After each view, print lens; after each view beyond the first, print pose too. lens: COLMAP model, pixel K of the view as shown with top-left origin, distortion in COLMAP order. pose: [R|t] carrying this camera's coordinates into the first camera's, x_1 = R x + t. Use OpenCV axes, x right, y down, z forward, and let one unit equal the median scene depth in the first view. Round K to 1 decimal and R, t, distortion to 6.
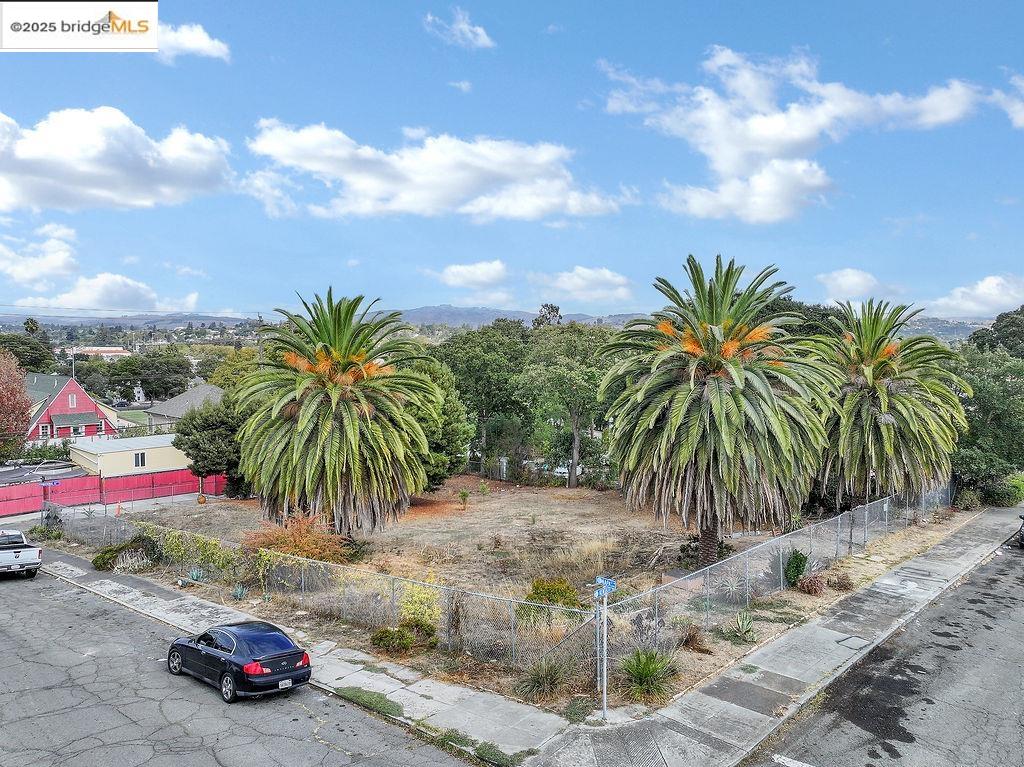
lens RADIAL K [[736.2, 0, 512.0], [0, 736.2, 383.5], [0, 0, 1]] dist [-0.006937, 0.023173]
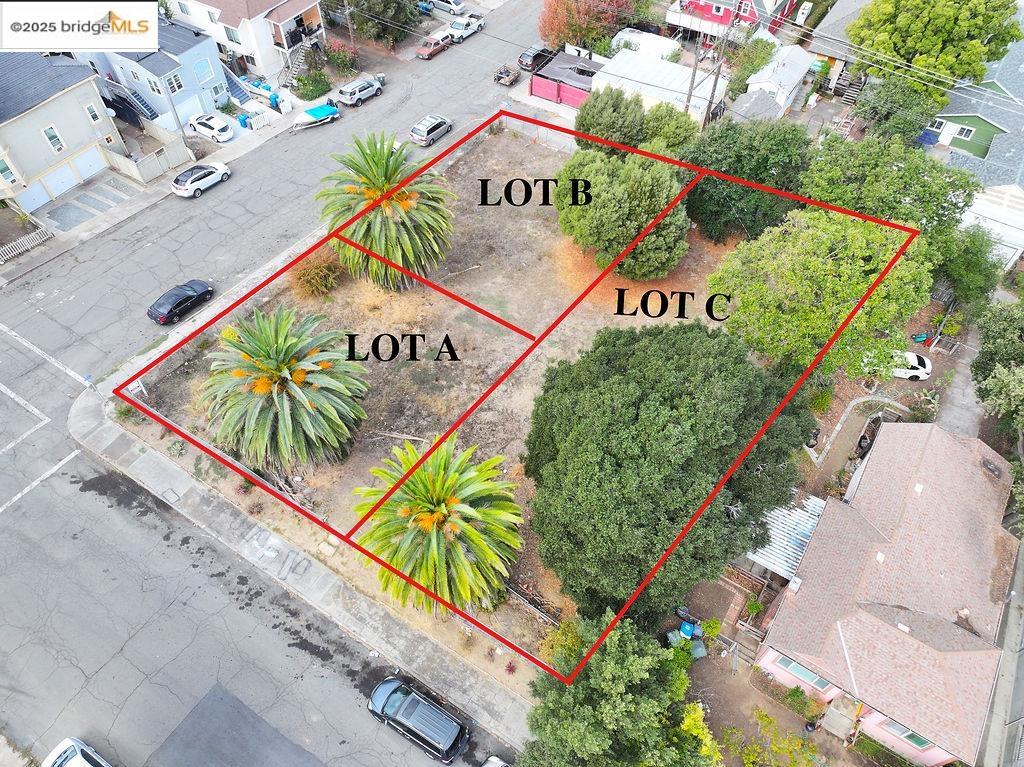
lens RADIAL K [[718.3, 0, 512.0], [0, 718.3, 383.5], [0, 0, 1]] dist [-0.005107, 0.019596]
pose [[0.186767, 0.780427, -0.596700, 1.755474], [-0.046675, 0.613751, 0.788119, -1.660175], [0.981295, -0.119344, 0.151055, 1.806610]]
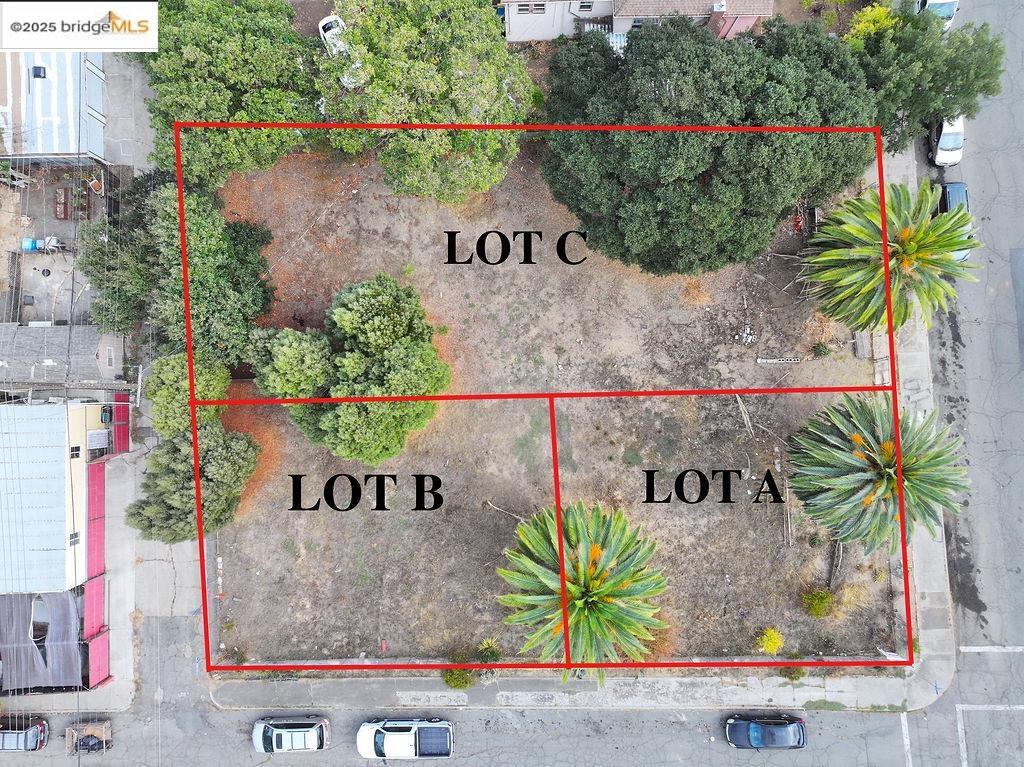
lens RADIAL K [[736.2, 0, 512.0], [0, 736.2, 383.5], [0, 0, 1]] dist [-0.006937, 0.023173]
pose [[0.699793, -0.714071, 0.019811, -0.189718], [0.037518, 0.064435, 0.997216, -2.154594], [-0.713360, -0.697101, 0.071882, 2.240100]]
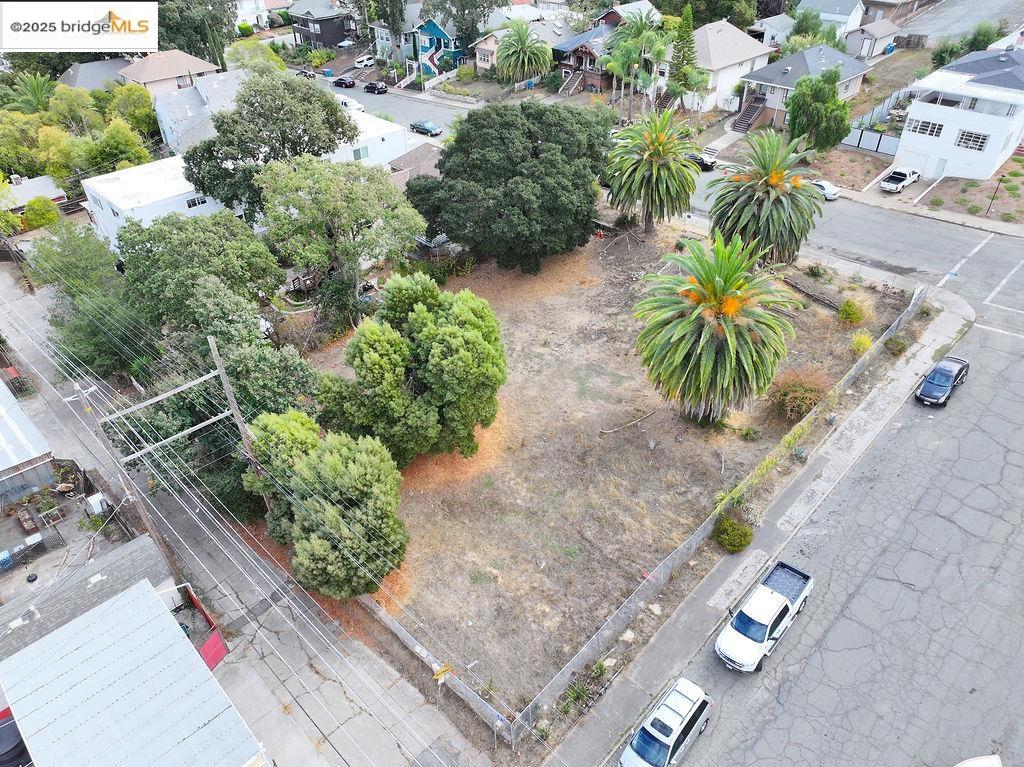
lens RADIAL K [[718.3, 0, 512.0], [0, 718.3, 383.5], [0, 0, 1]] dist [-0.005107, 0.019596]
pose [[0.029321, -0.603795, 0.796600, -2.408076], [0.063719, 0.796451, 0.601337, -1.205617], [-0.997537, 0.033126, 0.061826, 2.348295]]
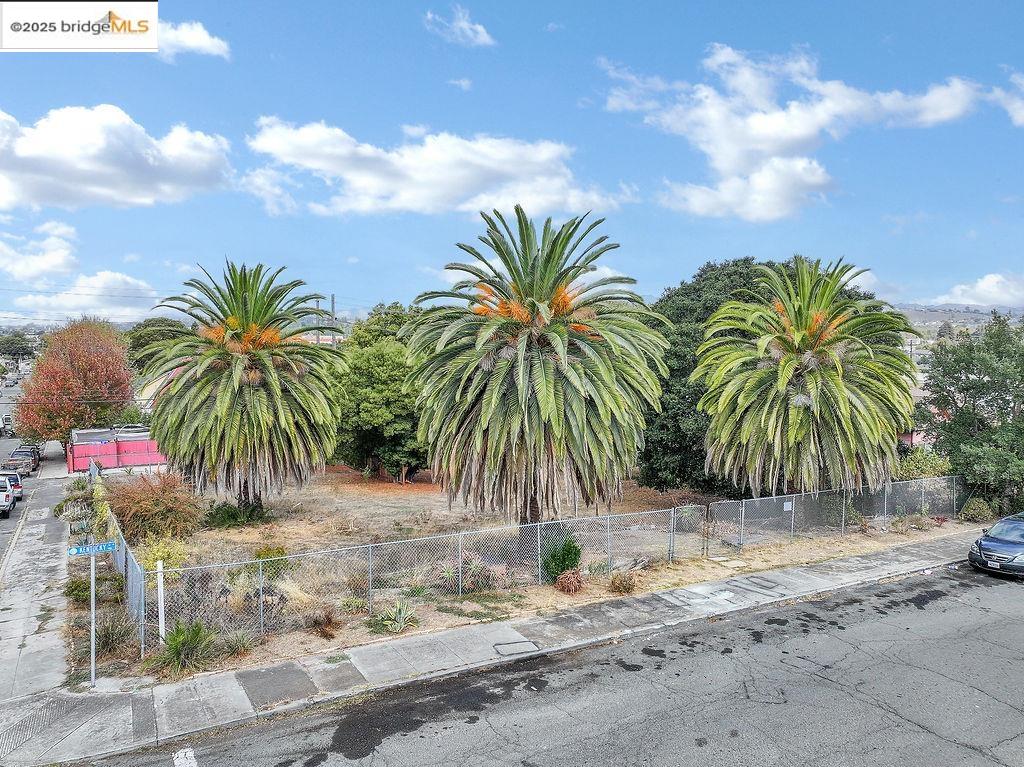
lens RADIAL K [[736.2, 0, 512.0], [0, 736.2, 383.5], [0, 0, 1]] dist [-0.006937, 0.023173]
pose [[0.963691, 0.022651, -0.266057, 0.717552], [-0.018911, 0.999683, 0.016610, 0.037422], [0.266349, -0.010976, 0.963814, 0.200574]]
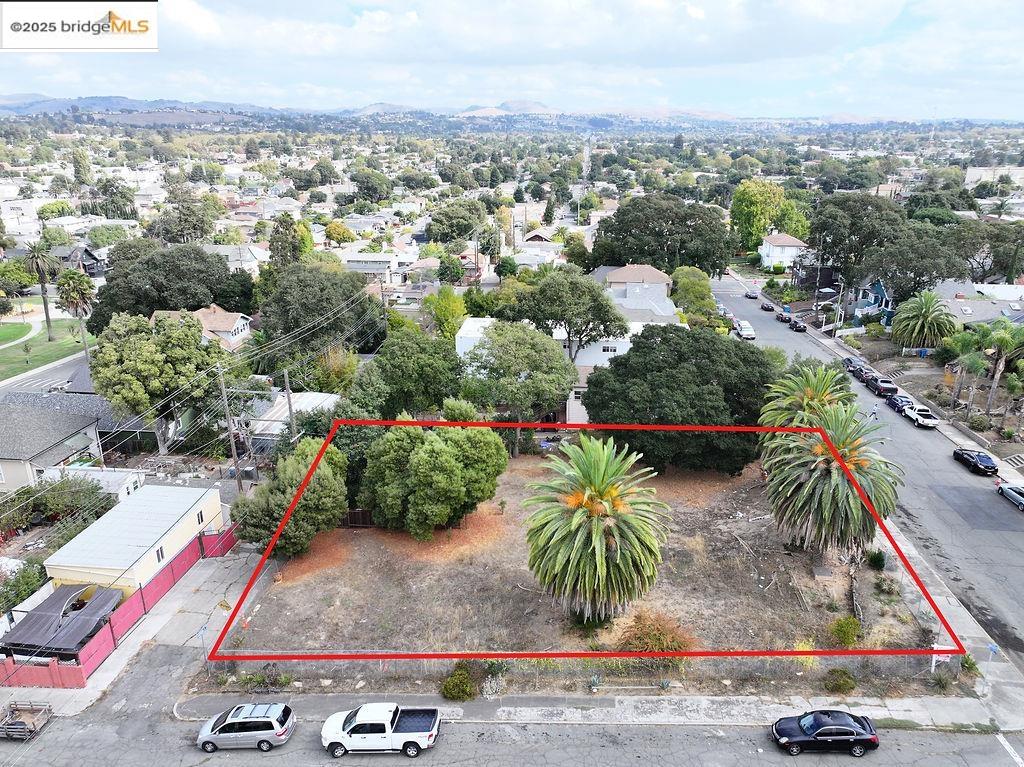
lens RADIAL K [[718.3, 0, 512.0], [0, 718.3, 383.5], [0, 0, 1]] dist [-0.005107, 0.019596]
pose [[0.797283, -0.199344, 0.569739, -1.940521], [0.030551, 0.956009, 0.291742, -1.091625], [-0.602832, -0.215195, 0.768300, 0.244993]]
